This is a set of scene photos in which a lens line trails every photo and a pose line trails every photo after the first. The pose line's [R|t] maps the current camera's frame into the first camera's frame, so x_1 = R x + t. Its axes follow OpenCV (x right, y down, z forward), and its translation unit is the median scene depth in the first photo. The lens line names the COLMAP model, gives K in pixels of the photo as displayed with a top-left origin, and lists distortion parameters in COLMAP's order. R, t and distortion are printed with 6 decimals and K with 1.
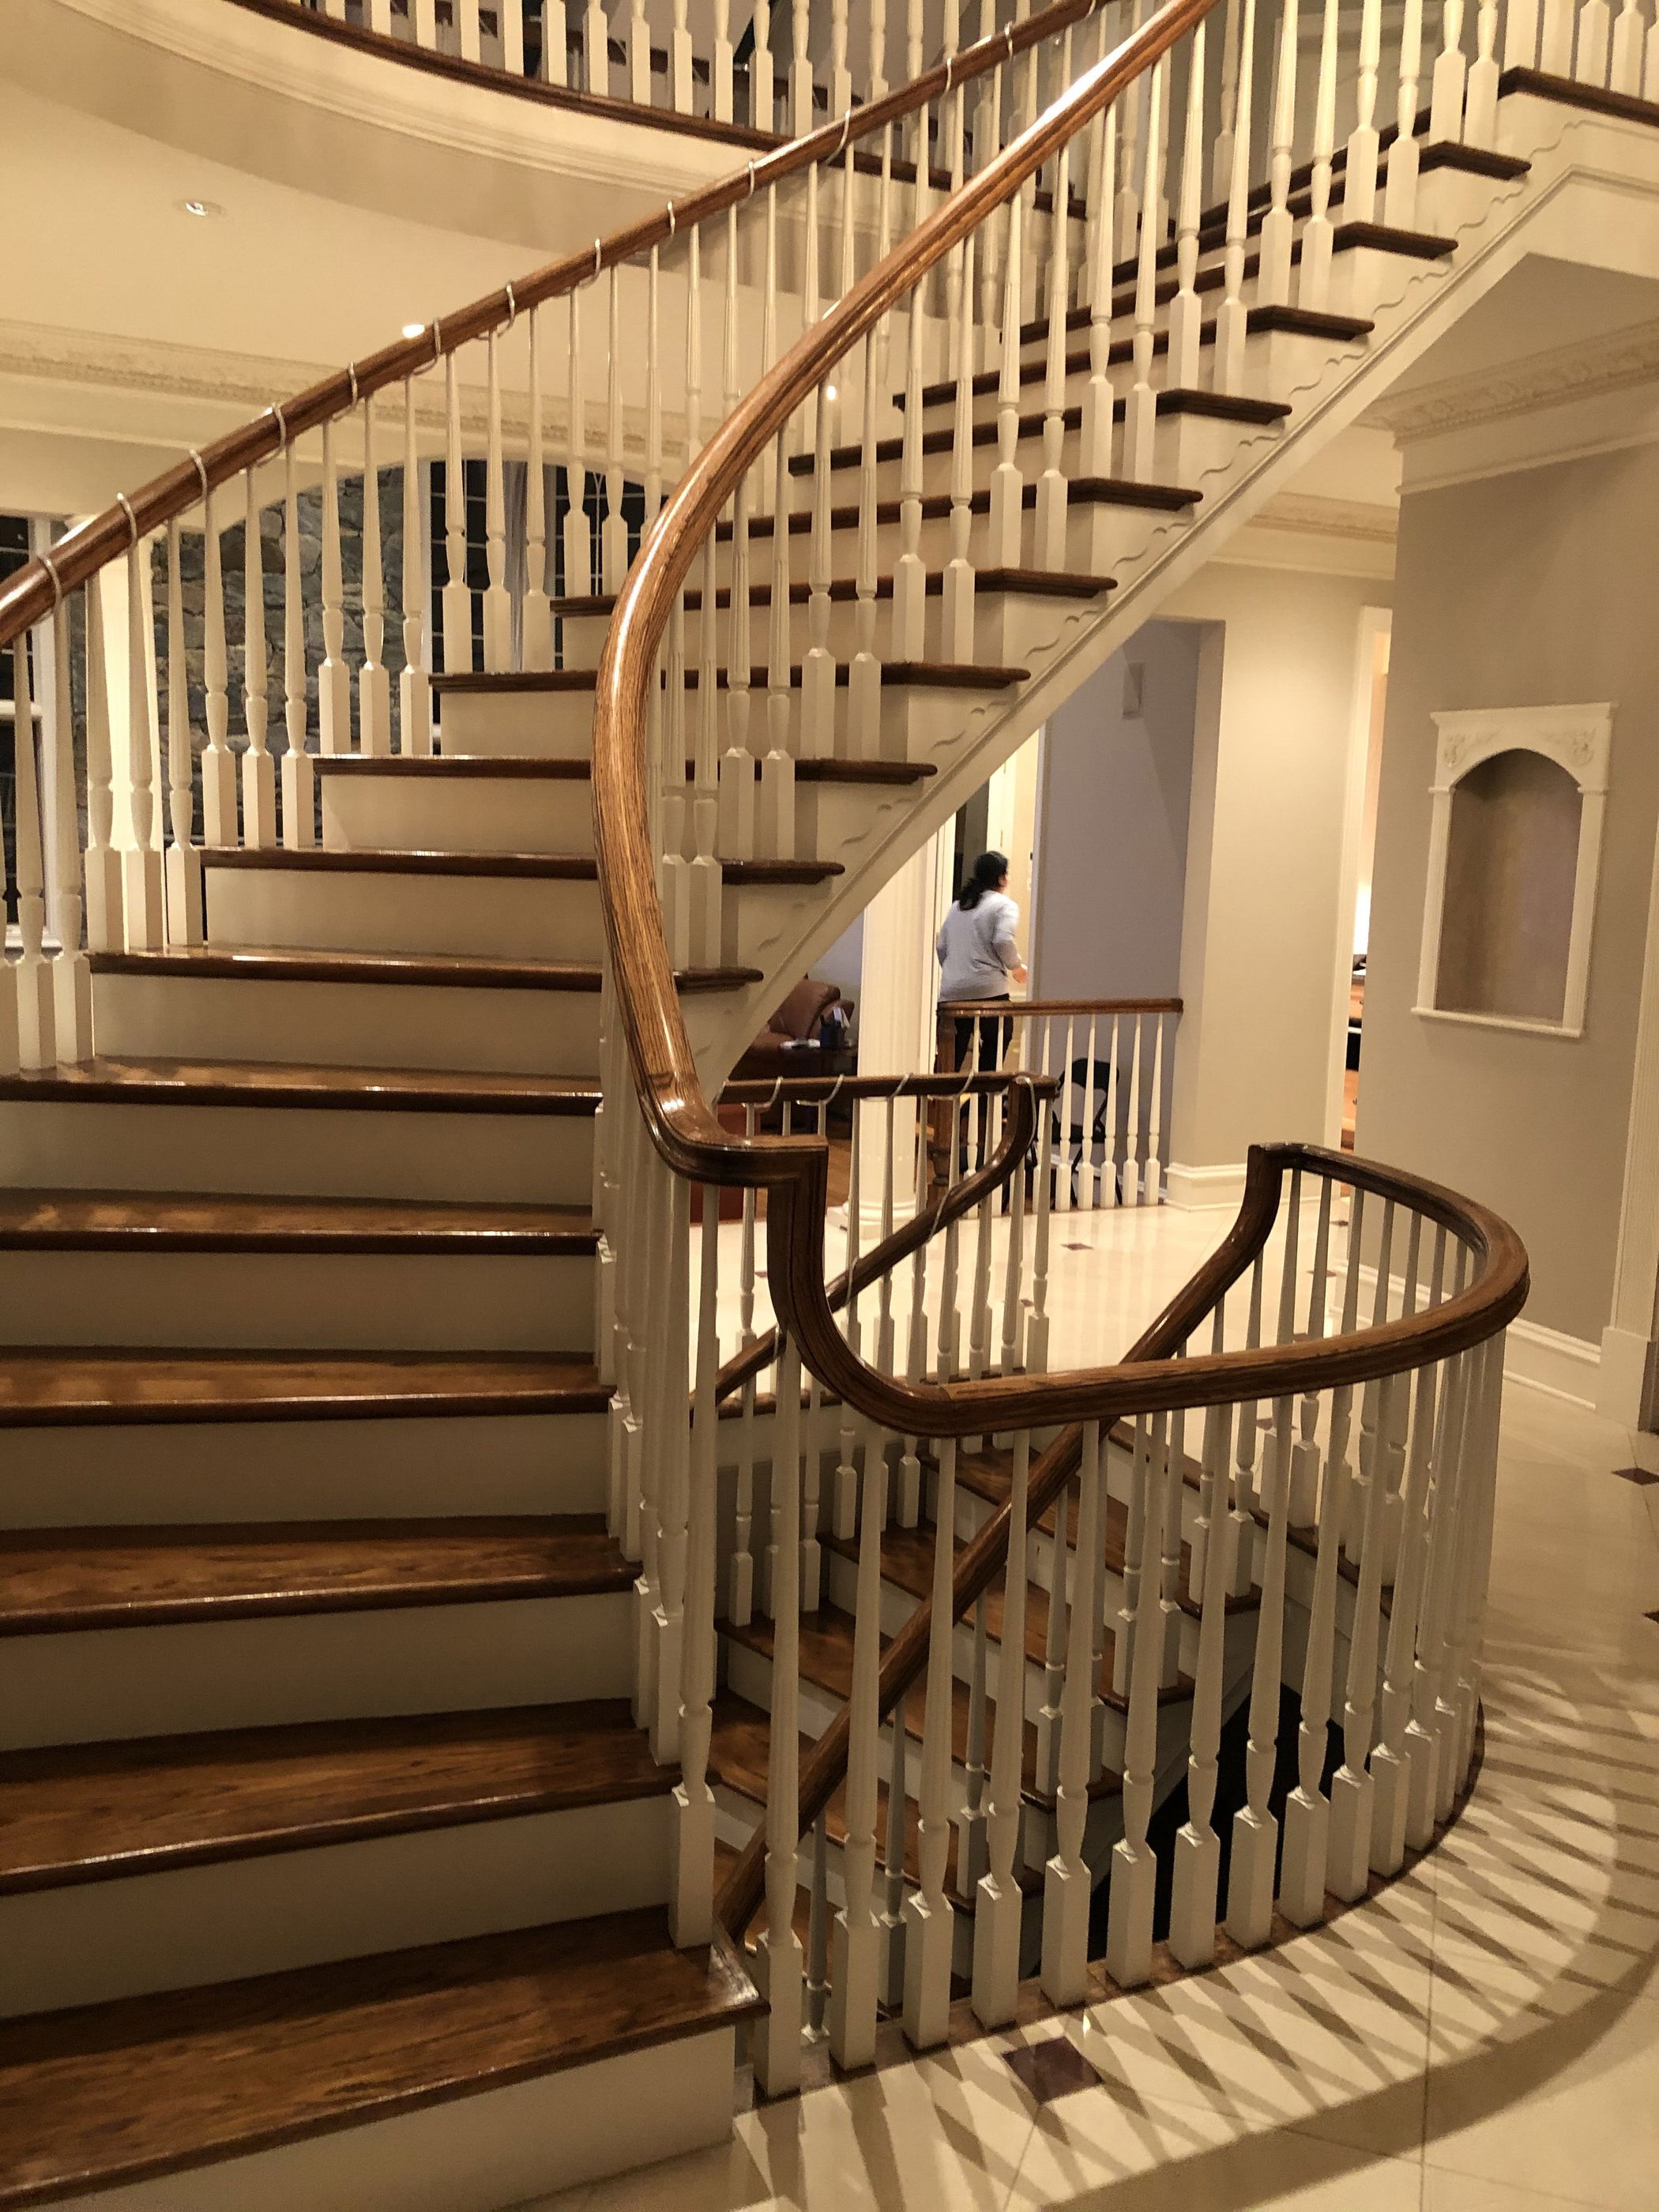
lens RADIAL K [[1776.5, 0, 824.2], [0, 1776.5, 1121.0], [0, 0, 1]] dist [0.054332, -0.061492]
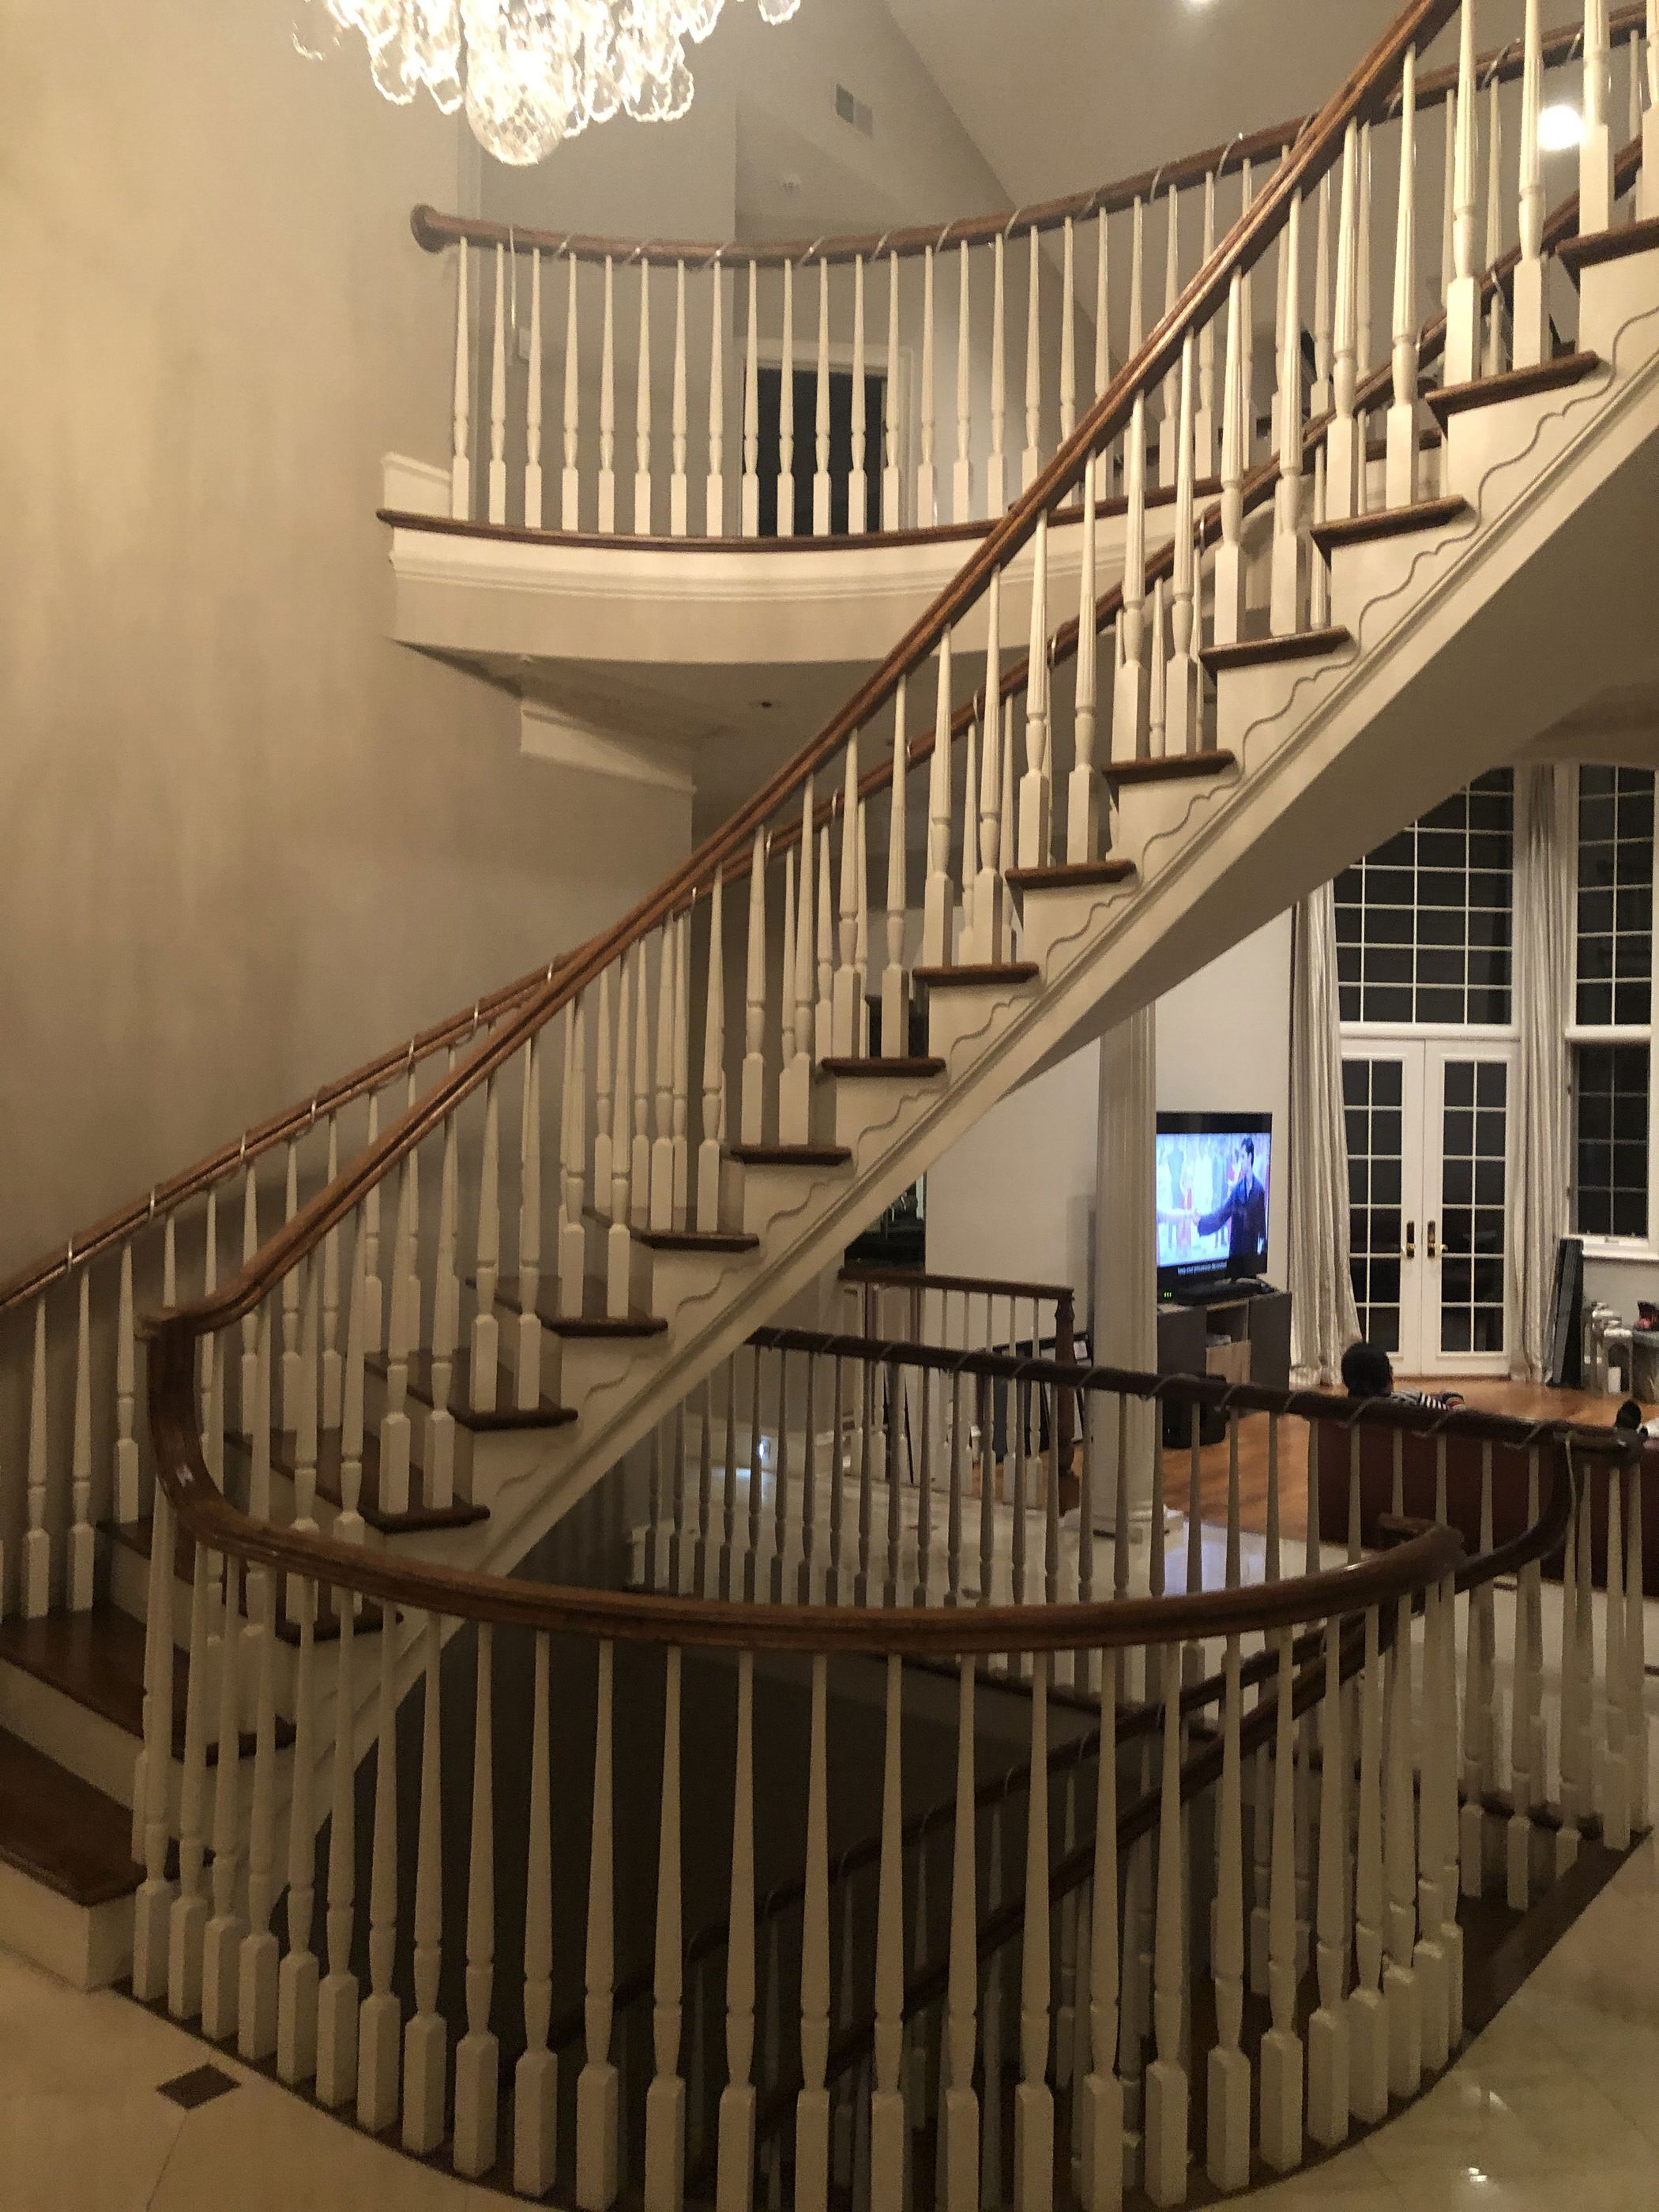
lens RADIAL K [[1792.2, 0, 828.2], [0, 1792.2, 1094.9], [0, 0, 1]] dist [0.031802, -0.012451]
pose [[0.446325, -0.033193, -0.894255, 1.130828], [-0.145536, 0.983315, -0.109136, -0.059784], [0.882957, 0.178856, 0.434048, 0.548638]]
